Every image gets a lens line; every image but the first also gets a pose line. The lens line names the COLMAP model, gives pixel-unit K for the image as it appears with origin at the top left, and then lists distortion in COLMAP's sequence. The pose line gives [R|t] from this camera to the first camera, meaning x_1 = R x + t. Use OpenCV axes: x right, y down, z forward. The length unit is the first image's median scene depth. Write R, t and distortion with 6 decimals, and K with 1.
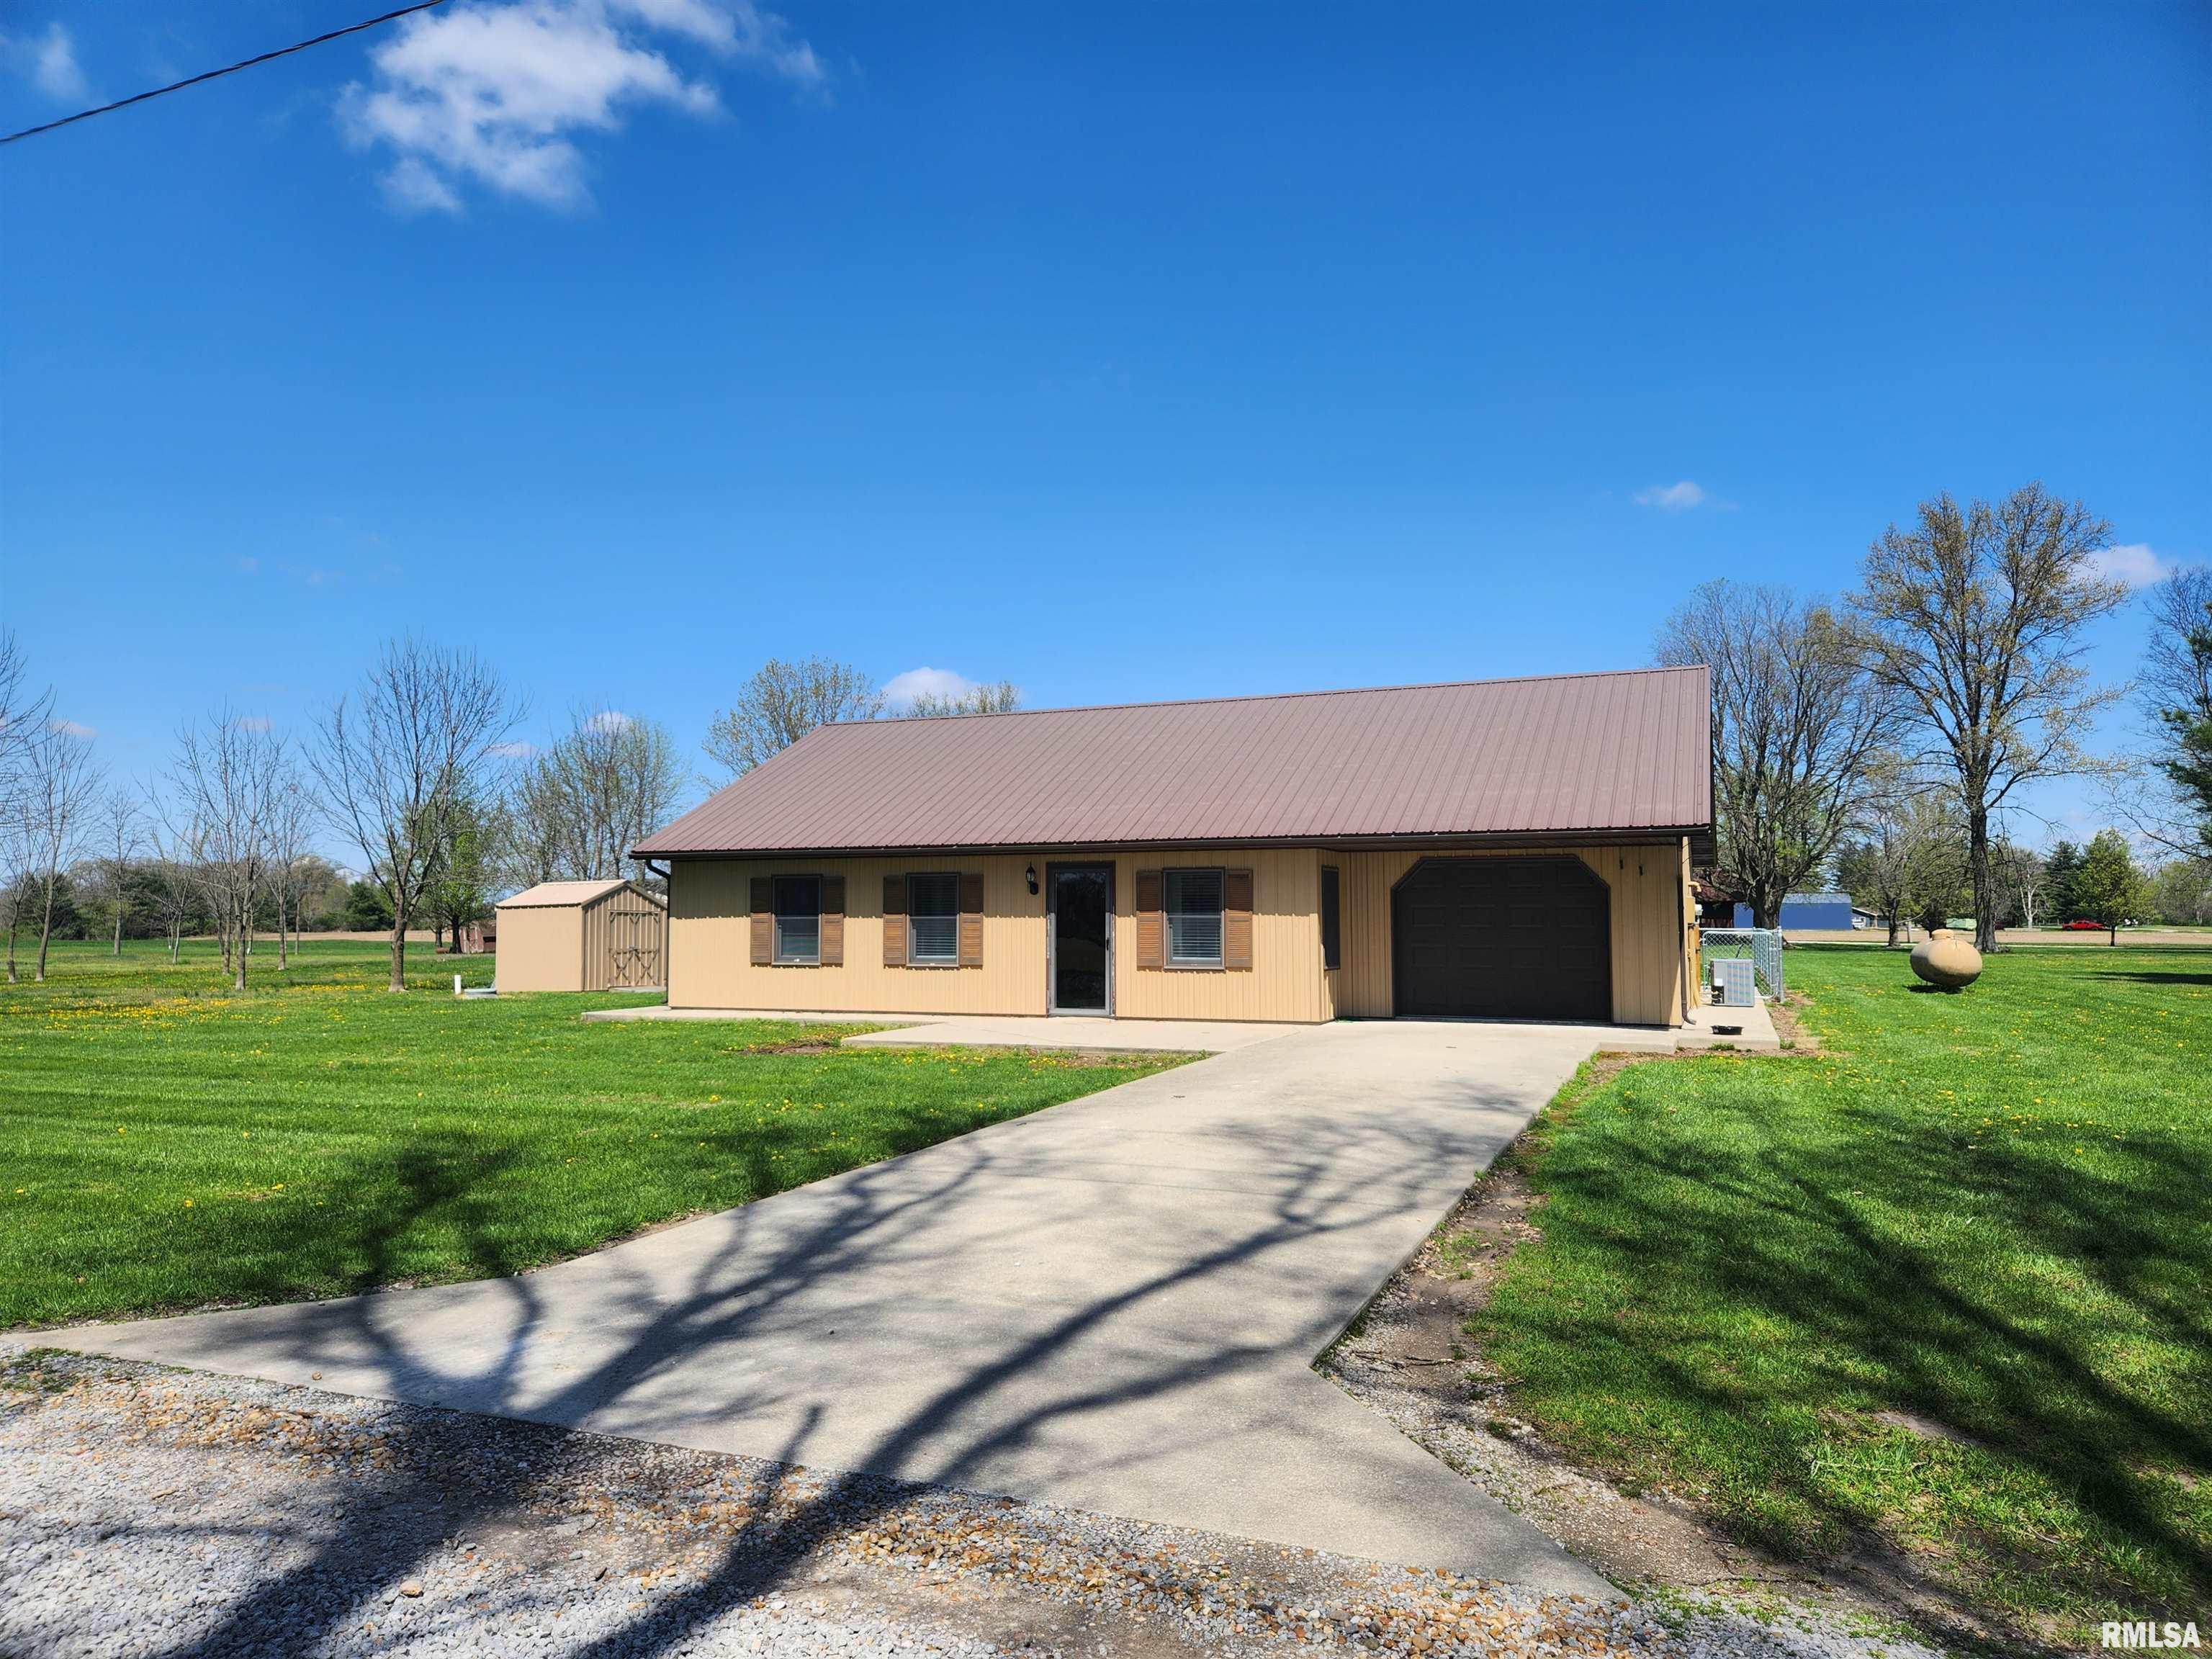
lens RADIAL K [[1458.3, 0, 1093.3], [0, 1458.3, 834.4], [0, 0, 1]] dist [0.078531, -0.064173]
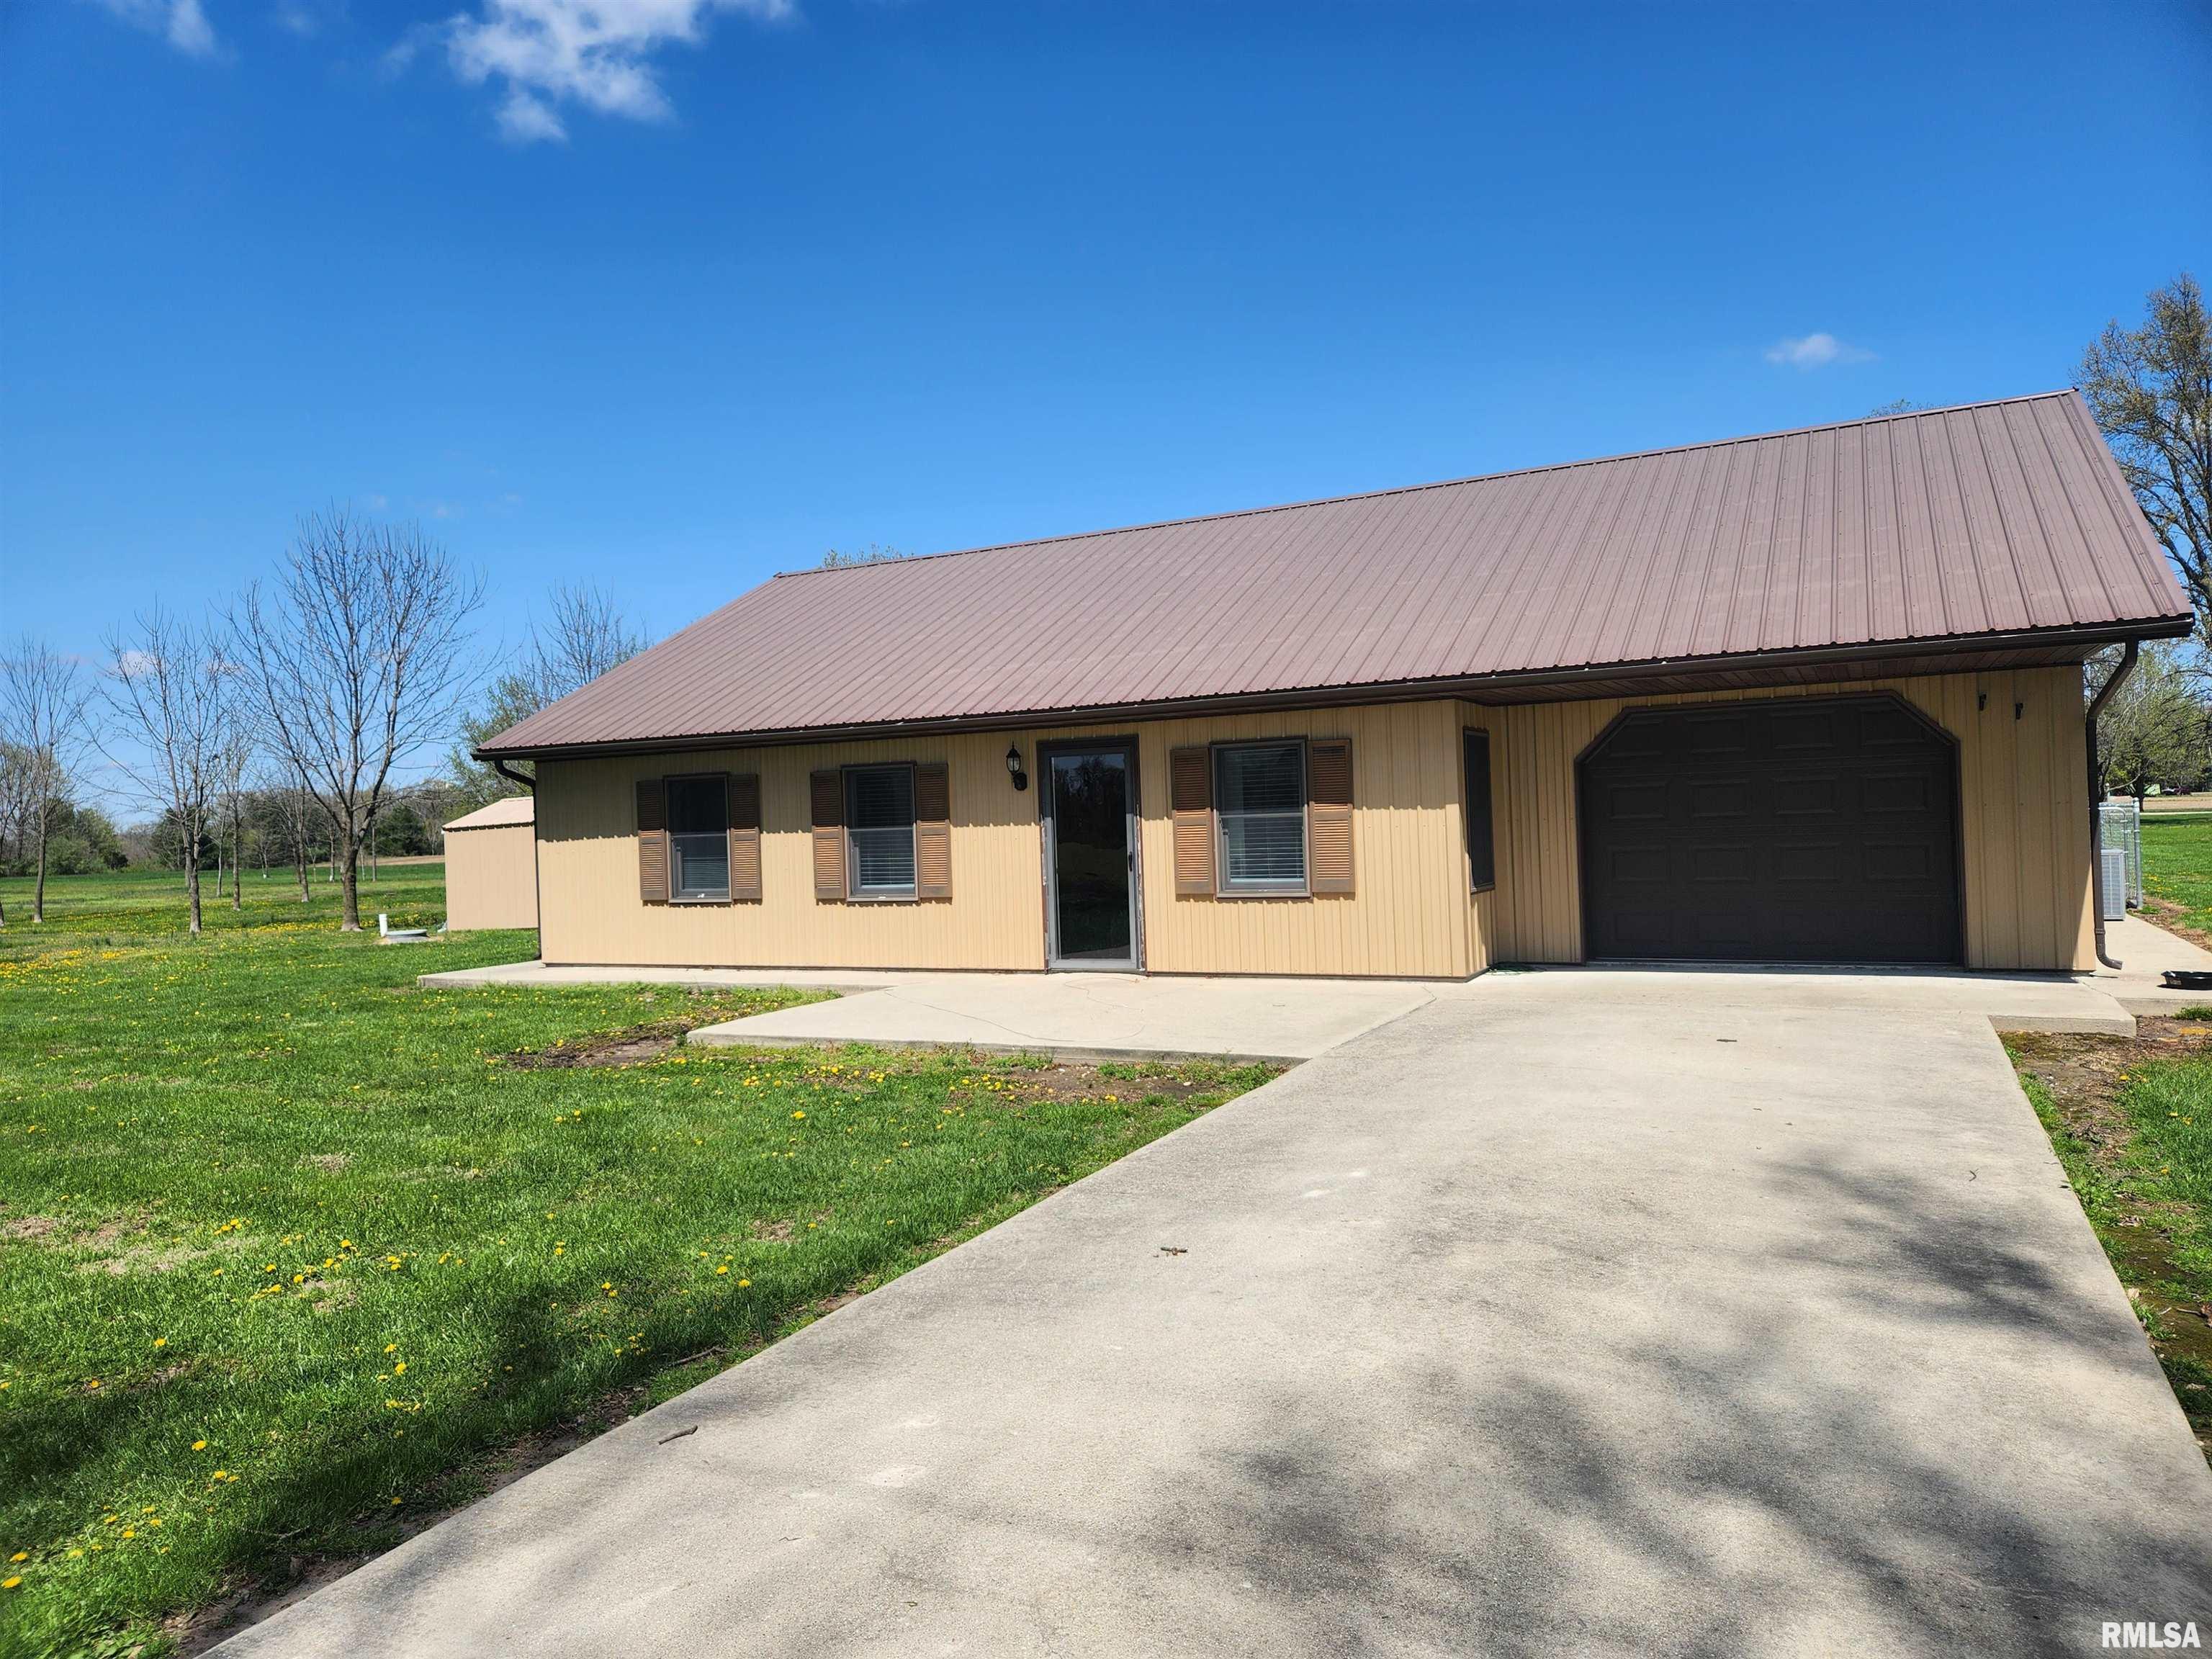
lens RADIAL K [[1458.3, 0, 1093.3], [0, 1458.3, 834.4], [0, 0, 1]] dist [0.078531, -0.064173]
pose [[0.996634, -0.033053, -0.075019, 0.039293], [0.038076, 0.997056, 0.066550, 0.017296], [0.072598, -0.069183, 0.994959, 0.321775]]
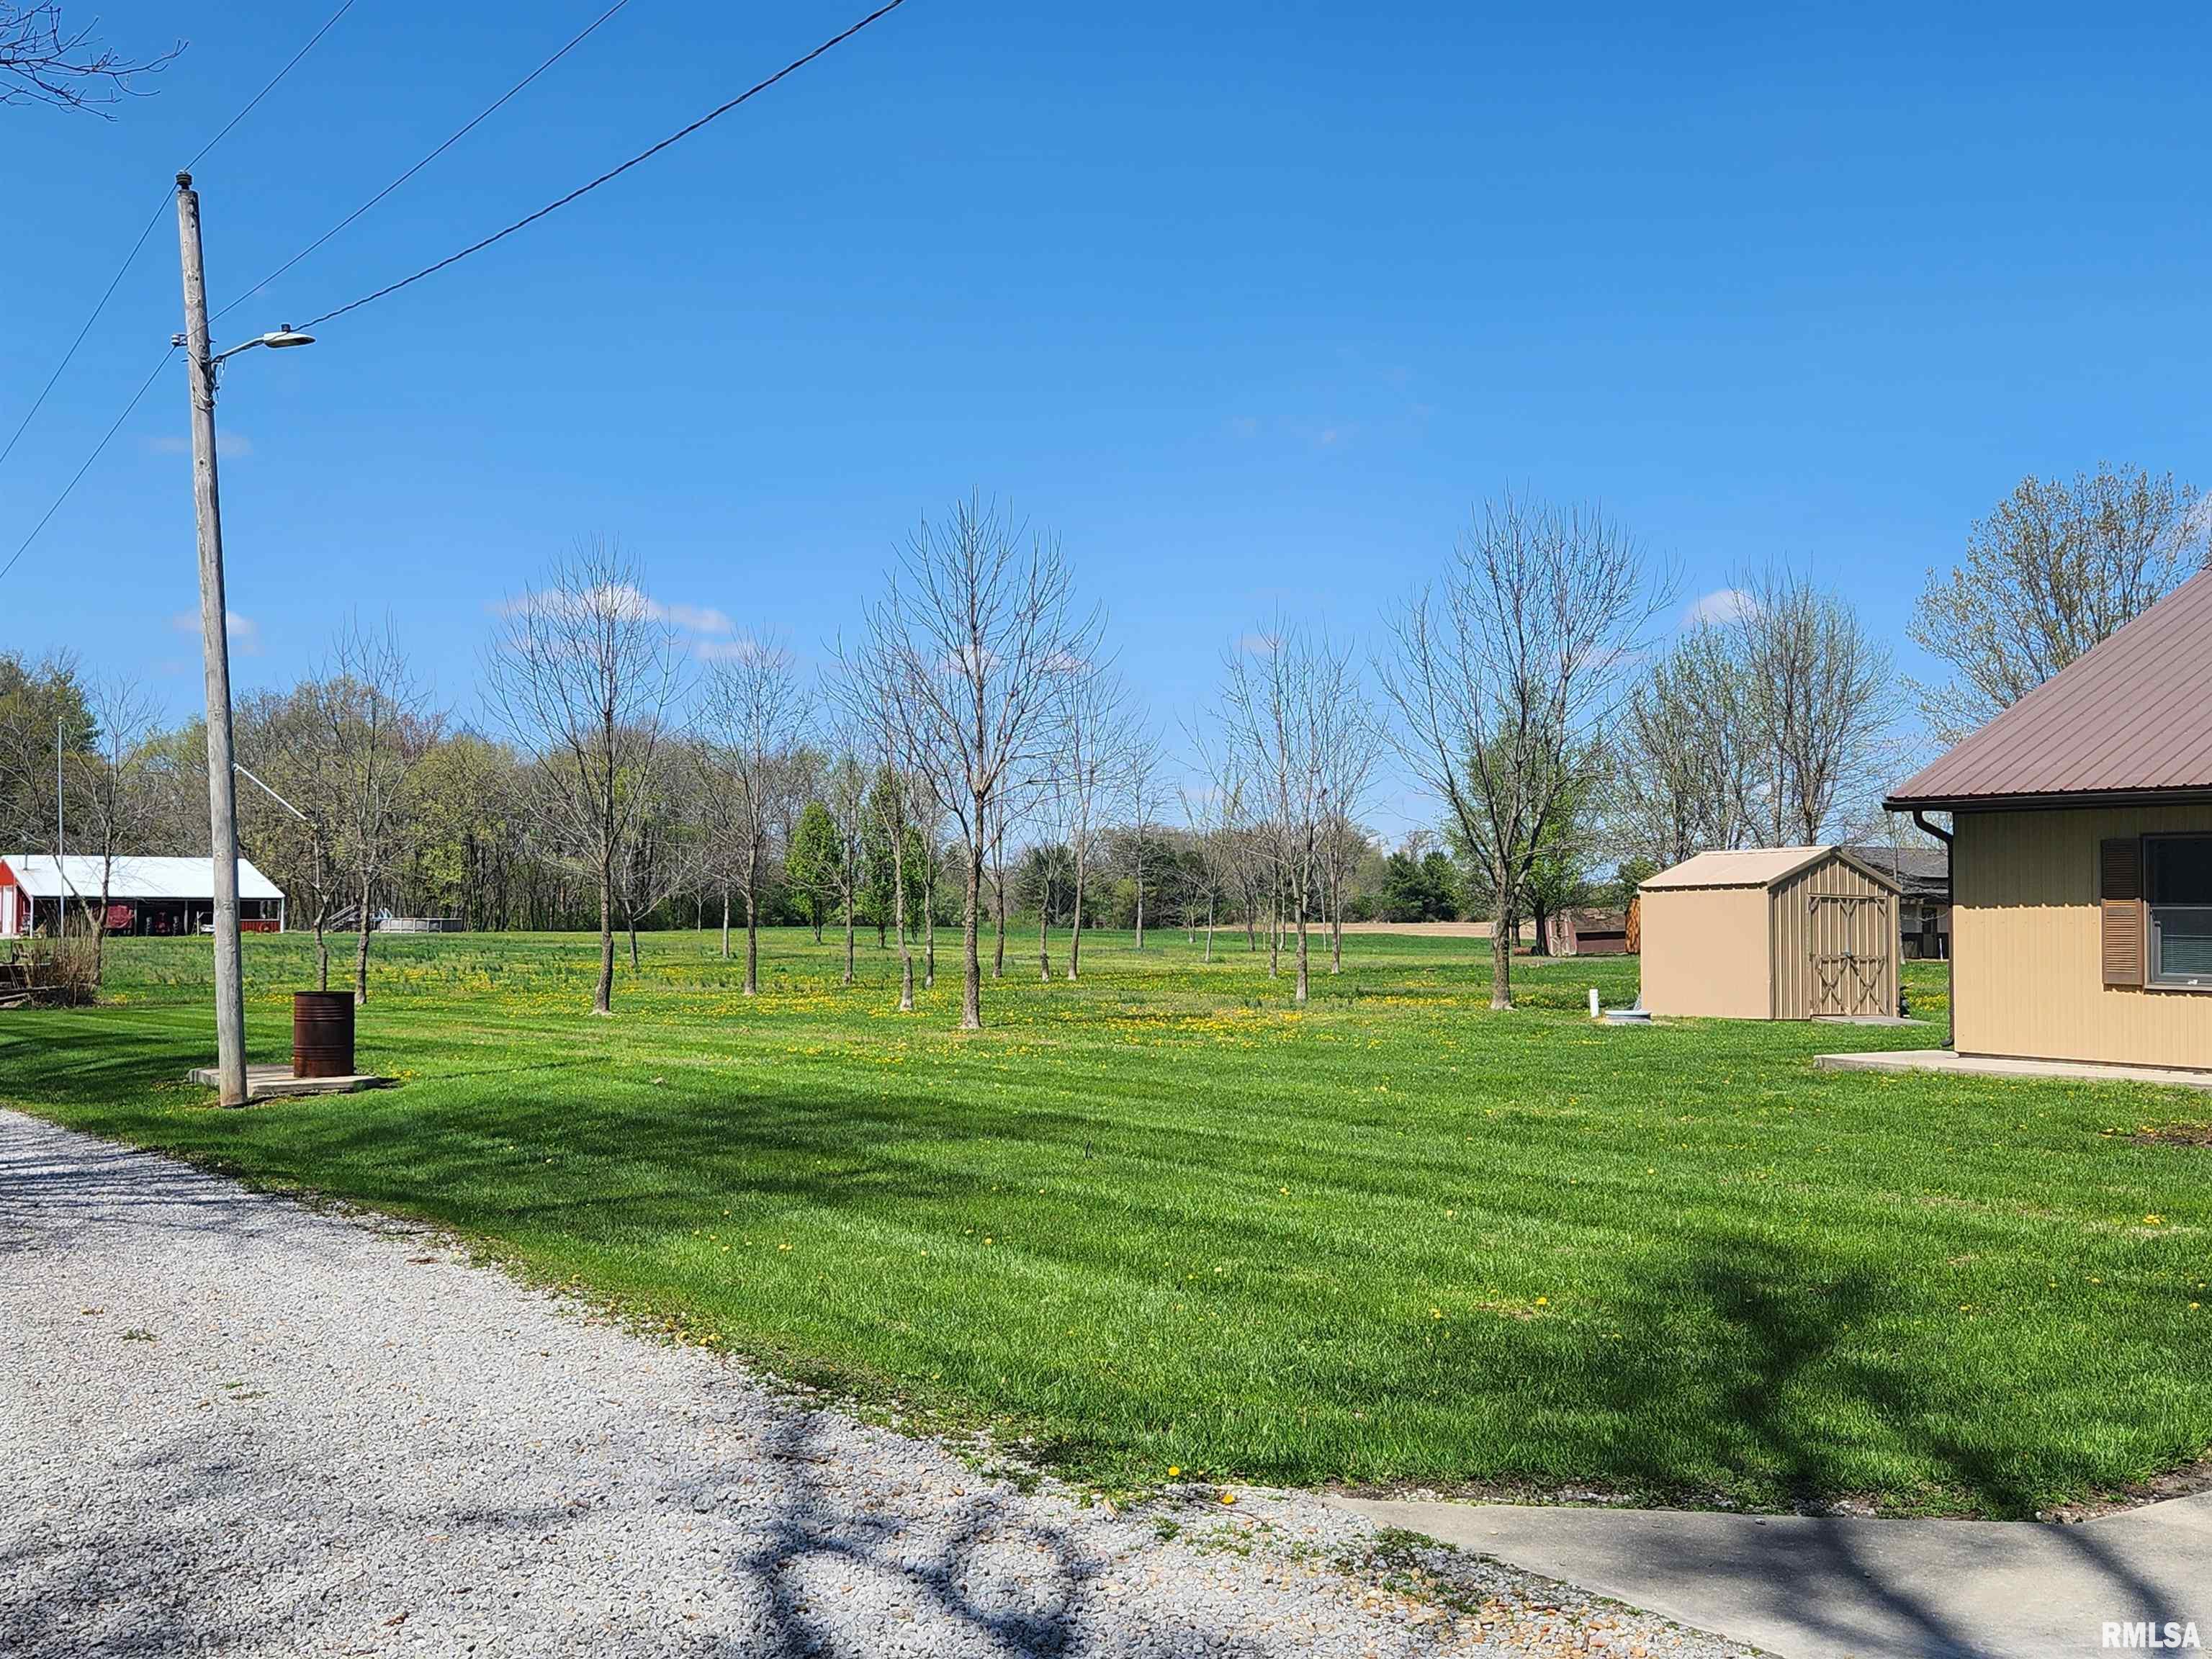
lens RADIAL K [[2270.7, 0, 1108.4], [0, 2270.7, 846.8], [0, 0, 1]] dist [0.088855, -0.100259]
pose [[0.833821, -0.009090, -0.551960, -0.059528], [0.025877, 0.999409, 0.022633, 0.001899], [0.551428, -0.033154, 0.833564, 0.017979]]
